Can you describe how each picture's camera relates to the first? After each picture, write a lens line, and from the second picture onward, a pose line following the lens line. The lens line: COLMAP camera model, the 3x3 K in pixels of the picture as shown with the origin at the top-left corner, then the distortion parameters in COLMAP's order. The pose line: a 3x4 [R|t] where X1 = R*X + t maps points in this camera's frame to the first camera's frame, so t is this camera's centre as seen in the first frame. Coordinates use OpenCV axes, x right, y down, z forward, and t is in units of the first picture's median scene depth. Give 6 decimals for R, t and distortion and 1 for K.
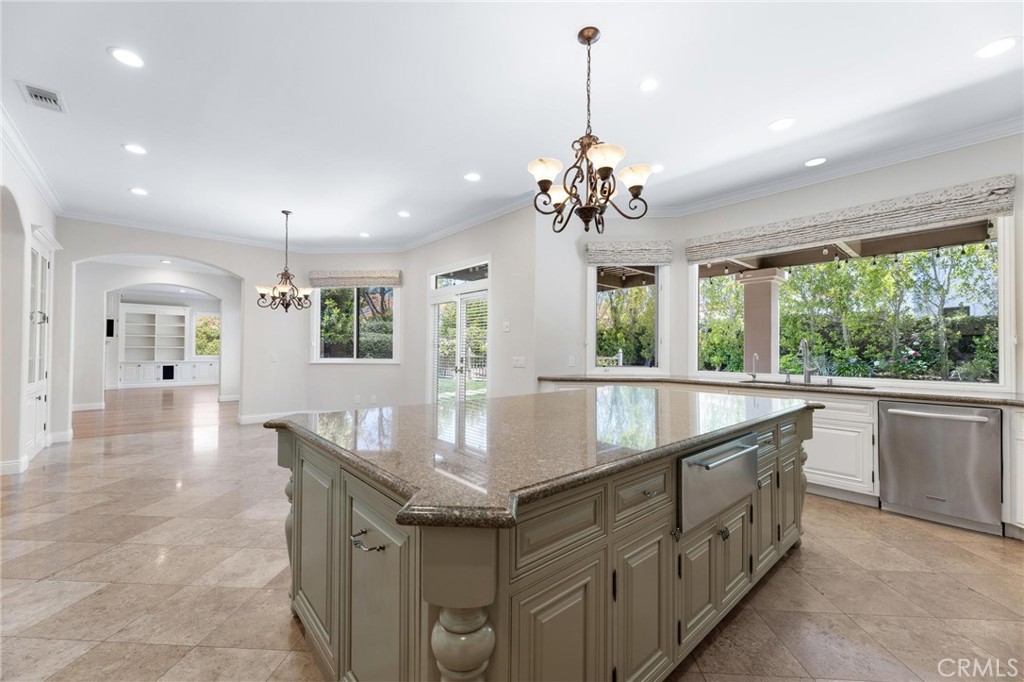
lens RADIAL K [[408.6, 0, 509.3], [0, 408.6, 343.4], [0, 0, 1]] dist [0.001142, -0.000576]
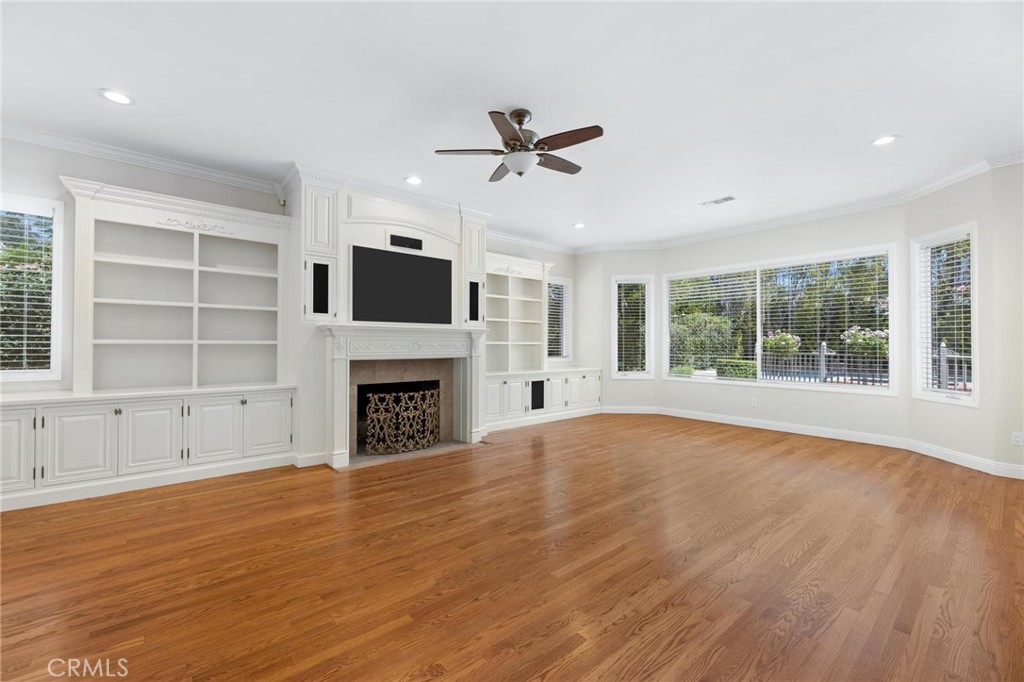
lens RADIAL K [[428.4, 0, 508.5], [0, 428.4, 340.0], [0, 0, 1]] dist [0.000529, 0.000359]
pose [[0.999935, 0.003580, -0.010830, -0.857789], [-0.003570, 0.999993, 0.000925, 0.005084], [0.010833, -0.000886, 0.999941, 0.481397]]
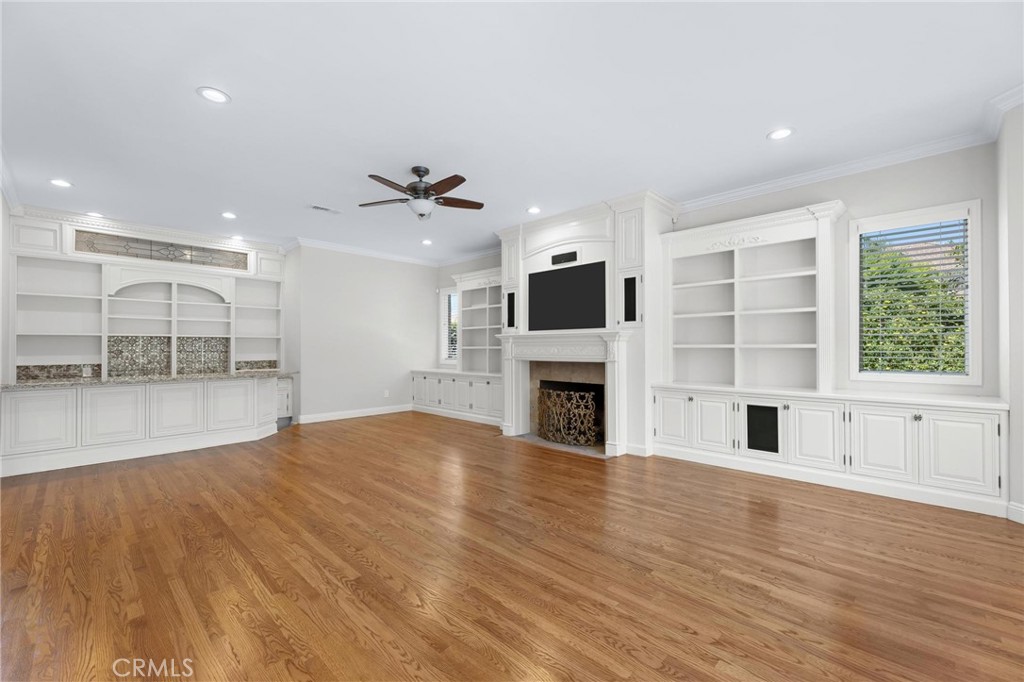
lens RADIAL K [[428.4, 0, 508.9], [0, 428.4, 342.9], [0, 0, 1]] dist [0.000529, 0.000359]
pose [[0.075267, -0.011633, -0.997096, -0.521062], [0.012278, 0.999867, -0.010739, 0.008042], [0.997088, -0.011434, 0.075400, 0.779612]]
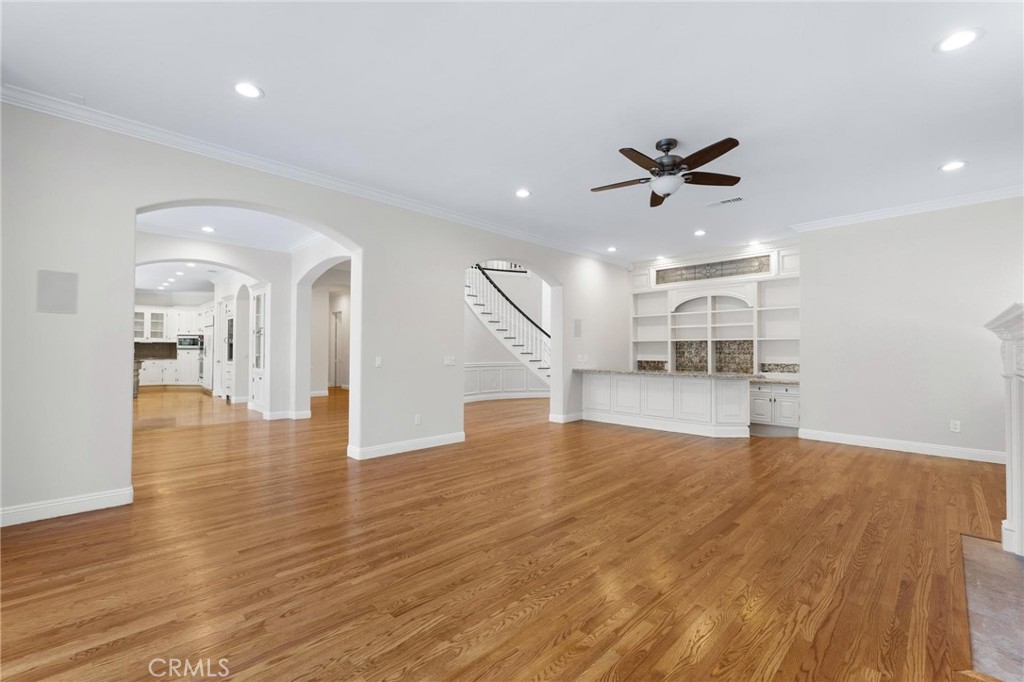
lens RADIAL K [[428.4, 0, 509.1], [0, 428.4, 349.3], [0, 0, 1]] dist [0.000529, 0.000359]
pose [[-0.998742, -0.004058, -0.049976, -0.735800], [-0.003564, 0.999944, -0.009961, 0.009717], [0.050013, -0.009770, -0.998701, 1.012681]]
